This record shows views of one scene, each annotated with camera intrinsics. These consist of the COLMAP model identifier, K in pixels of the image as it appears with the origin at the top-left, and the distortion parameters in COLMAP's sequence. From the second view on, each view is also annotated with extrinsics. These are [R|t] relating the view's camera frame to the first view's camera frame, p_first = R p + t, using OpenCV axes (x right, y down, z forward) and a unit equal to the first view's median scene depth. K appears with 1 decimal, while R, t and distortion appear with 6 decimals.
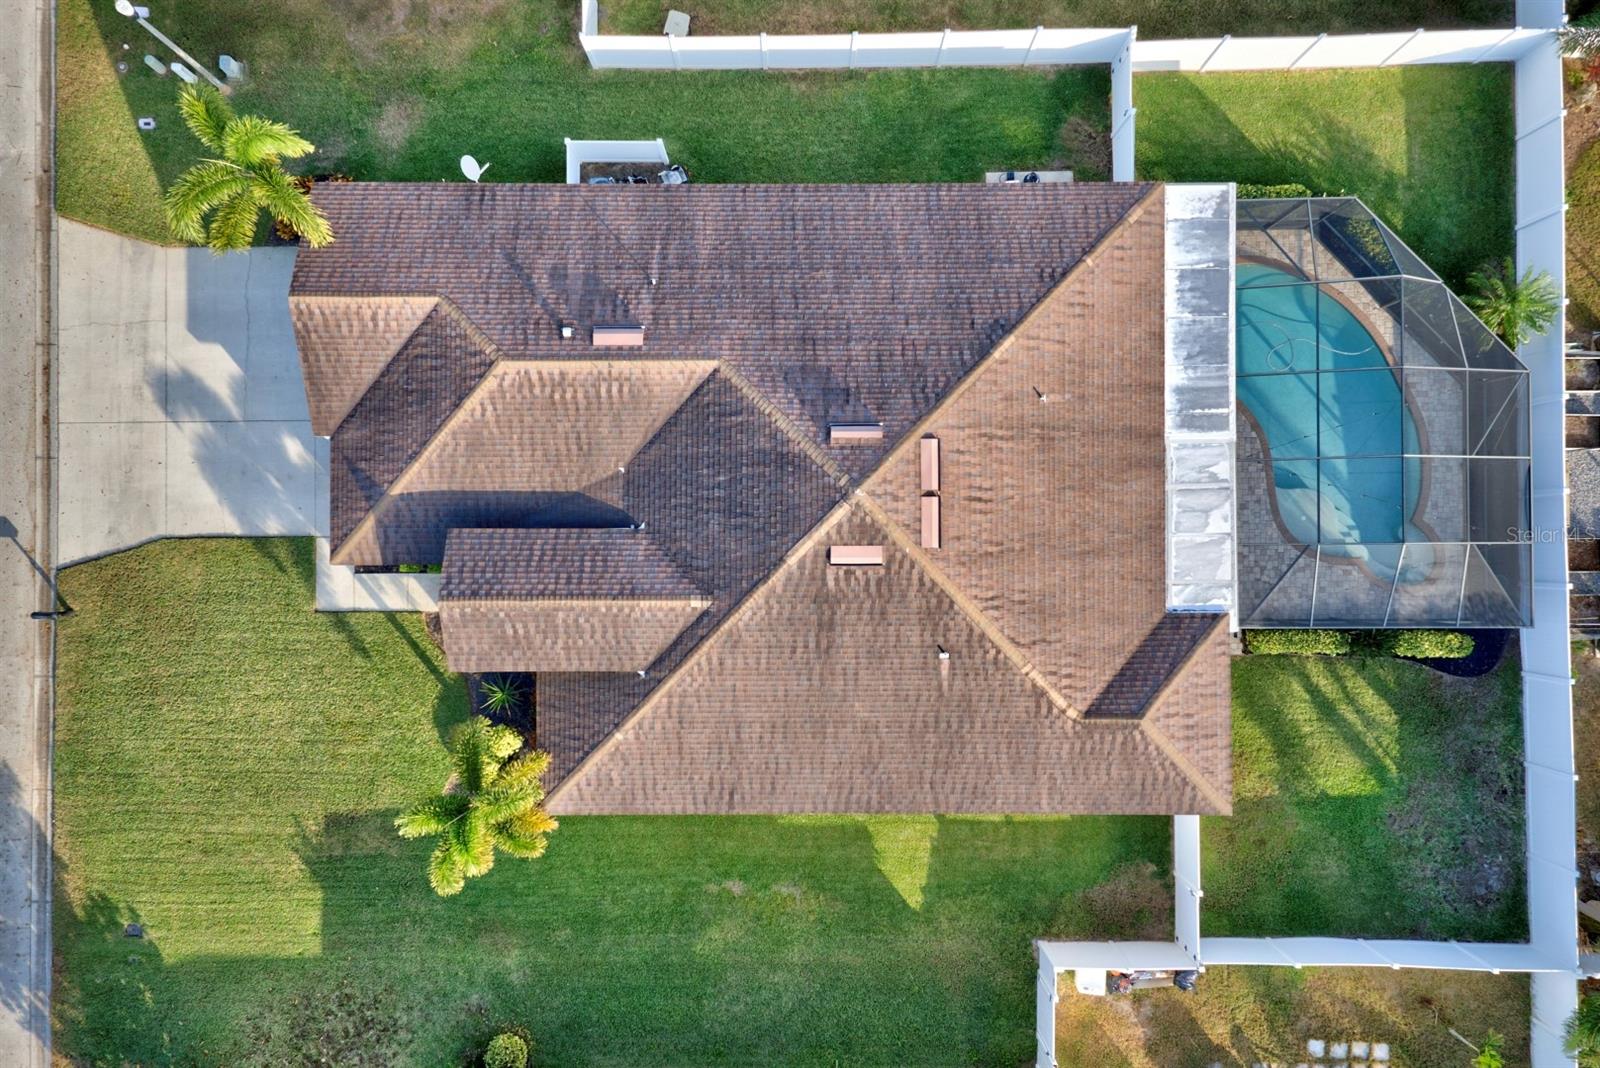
lens RADIAL K [[1074.7, 0, 800.0], [0, 1074.7, 534.0], [0, 0, 1]] dist [0.050199, 0.000824]
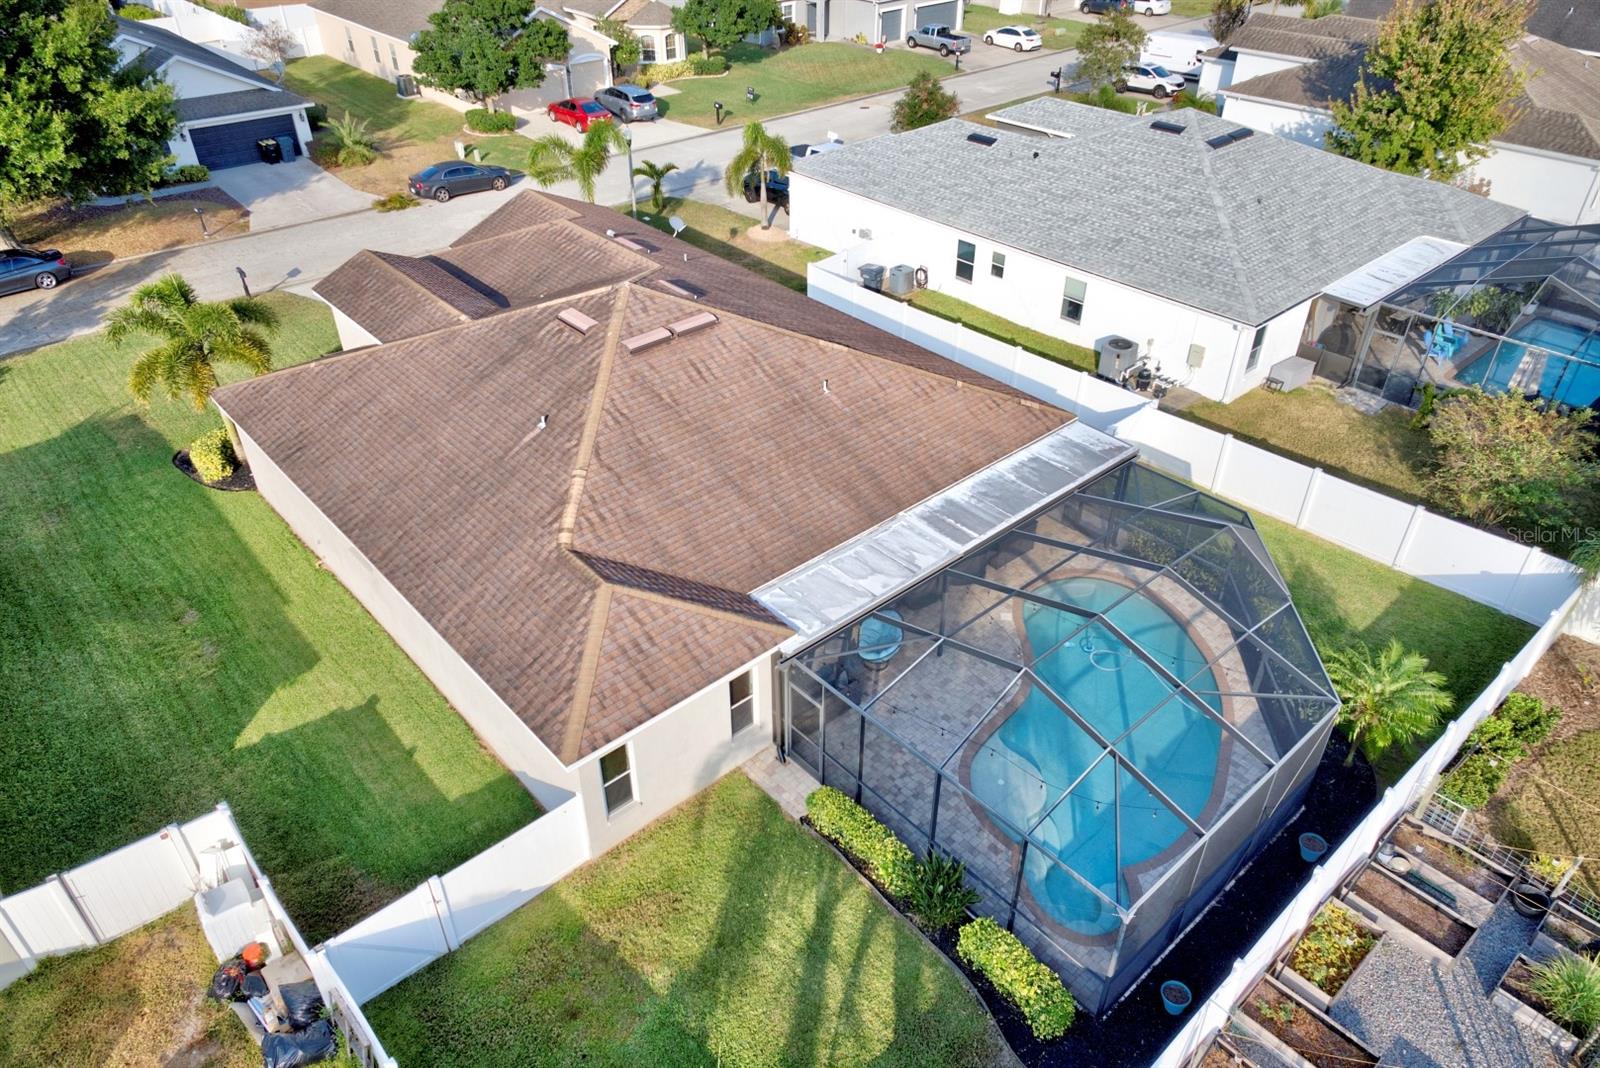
lens RADIAL K [[1074.7, 0, 800.0], [0, 1074.7, 534.0], [0, 0, 1]] dist [0.050199, 0.000824]
pose [[0.663129, 0.446413, -0.600812, 0.810899], [-0.748504, 0.394166, -0.533268, 0.440506], [-0.001238, 0.803336, 0.595525, 0.496830]]
